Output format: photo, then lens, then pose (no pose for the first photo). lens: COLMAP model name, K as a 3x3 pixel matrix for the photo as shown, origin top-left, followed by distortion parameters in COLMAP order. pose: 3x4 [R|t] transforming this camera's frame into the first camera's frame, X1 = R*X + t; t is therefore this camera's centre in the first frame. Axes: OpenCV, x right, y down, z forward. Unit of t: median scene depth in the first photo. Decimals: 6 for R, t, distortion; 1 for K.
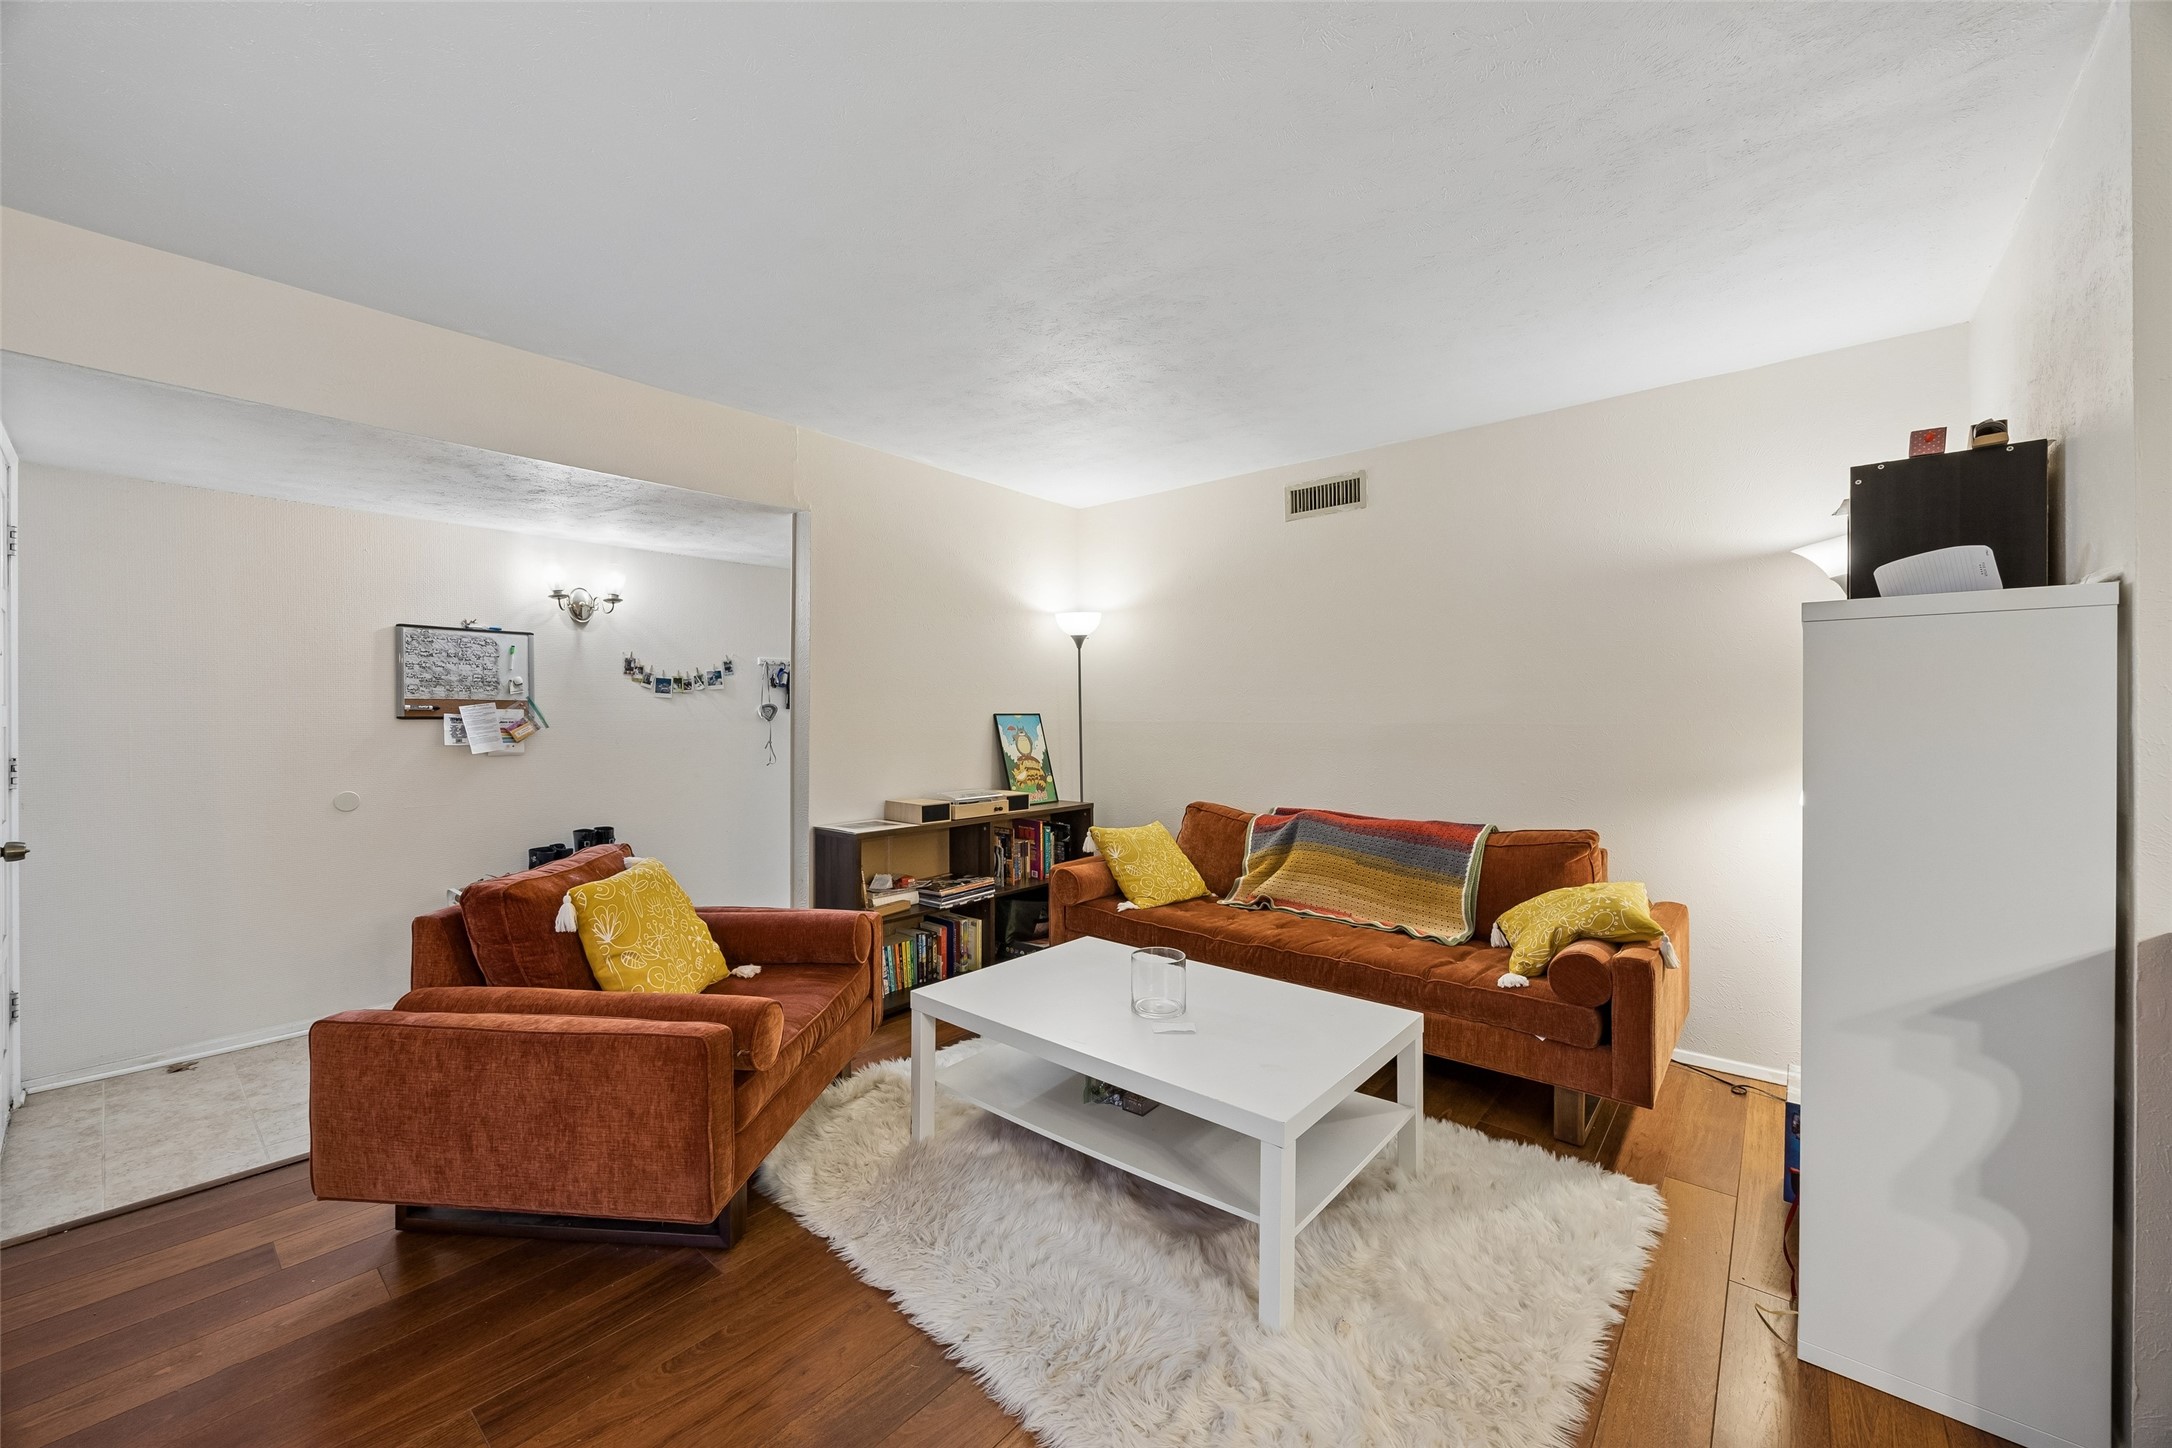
lens RADIAL K [[832.1, 0, 1072.4], [0, 832.1, 711.0], [0, 0, 1]] dist [-0.002916, 0.000263]
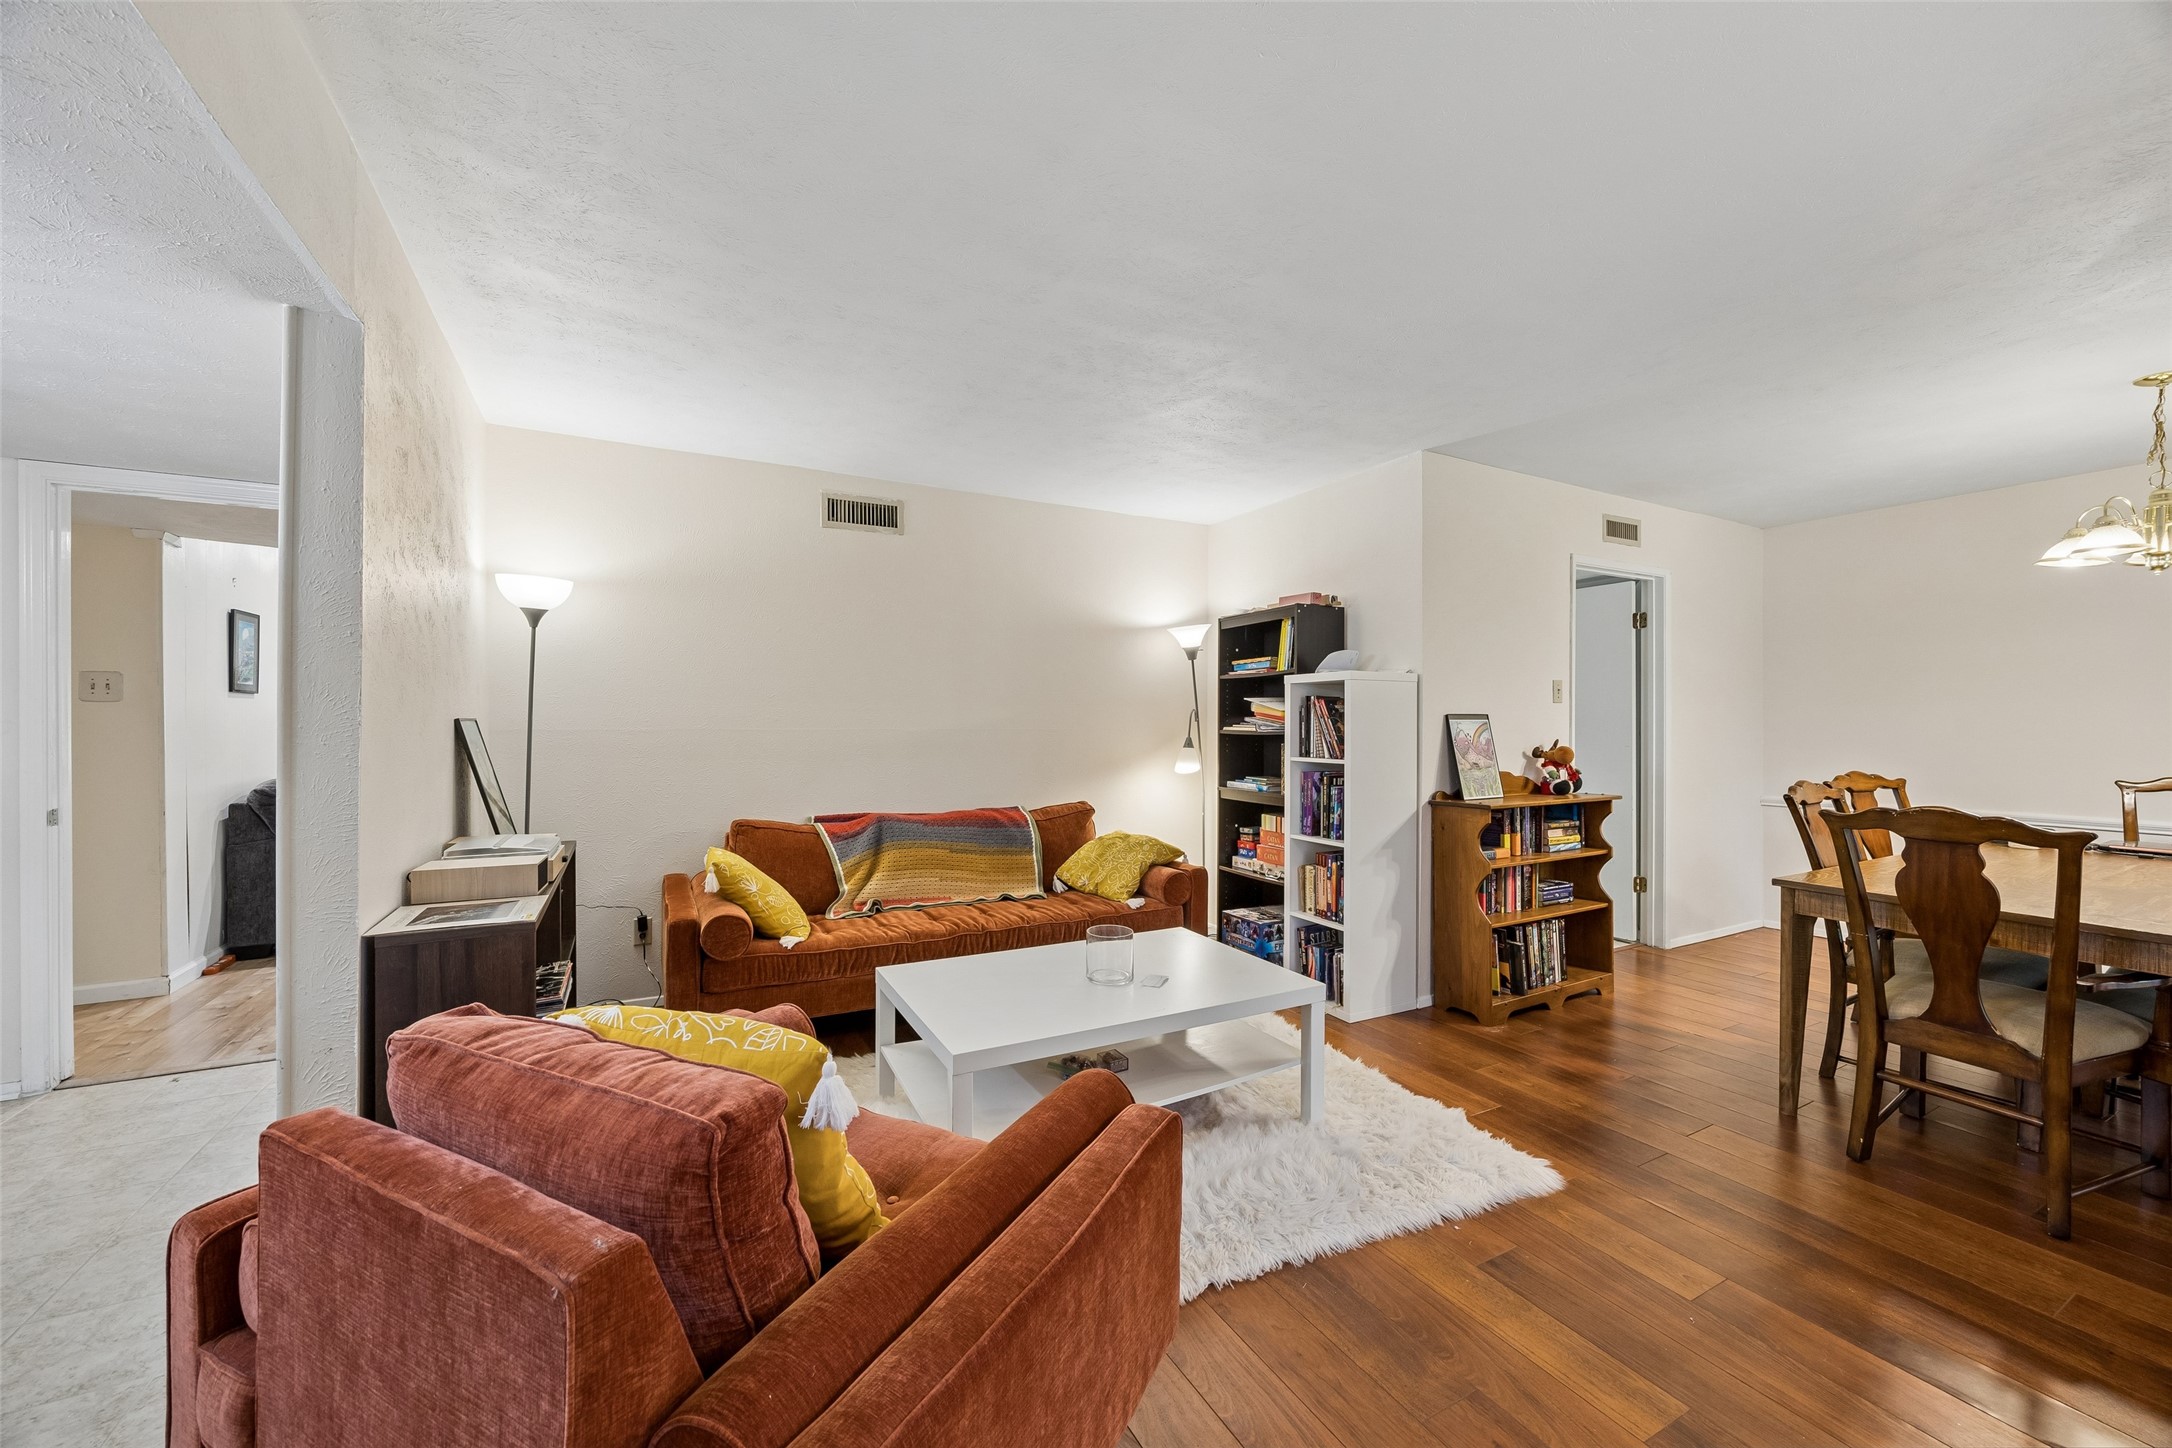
lens RADIAL K [[832.1, 0, 1080.3], [0, 832.1, 723.2], [0, 0, 1]] dist [-0.002916, 0.000263]
pose [[0.361196, 0.003542, 0.932483, -0.634879], [-0.006294, 0.999979, -0.001360, 0.006417], [-0.932469, -0.005377, 0.361211, 0.404538]]
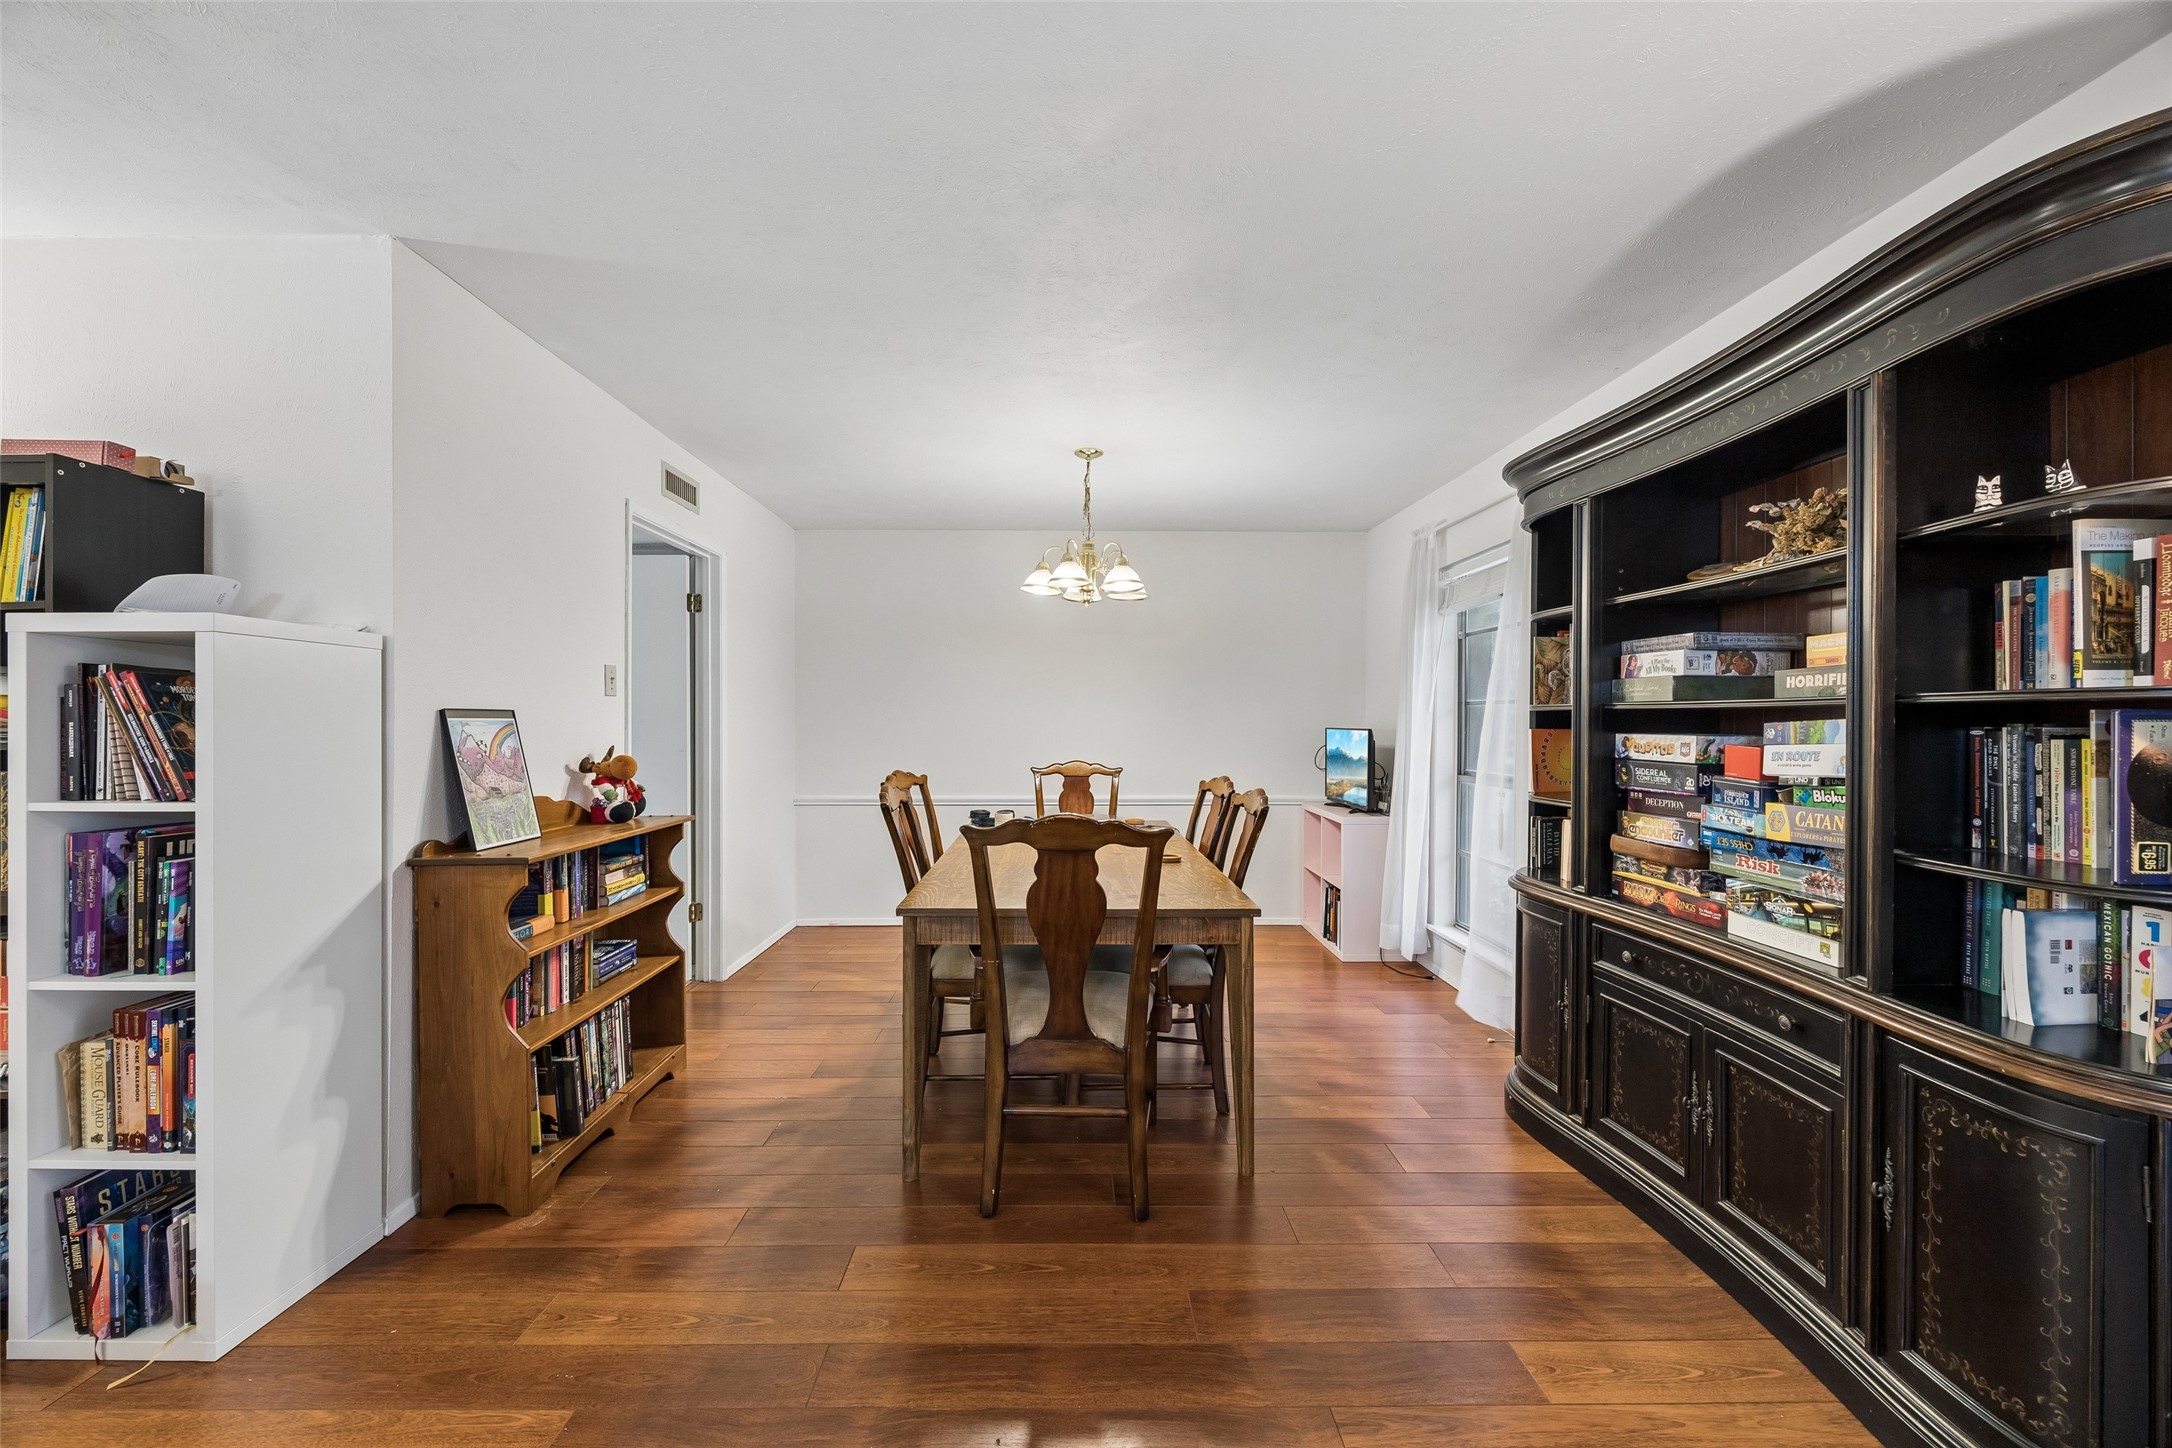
lens RADIAL K [[832.1, 0, 1084.8], [0, 832.1, 727.6], [0, 0, 1]] dist [-0.002916, 0.000263]
pose [[-0.663794, -0.000213, 0.747915, -0.267333], [-0.001394, 0.999999, -0.000953, 0.004676], [-0.747914, -0.001675, -0.663793, 0.405030]]
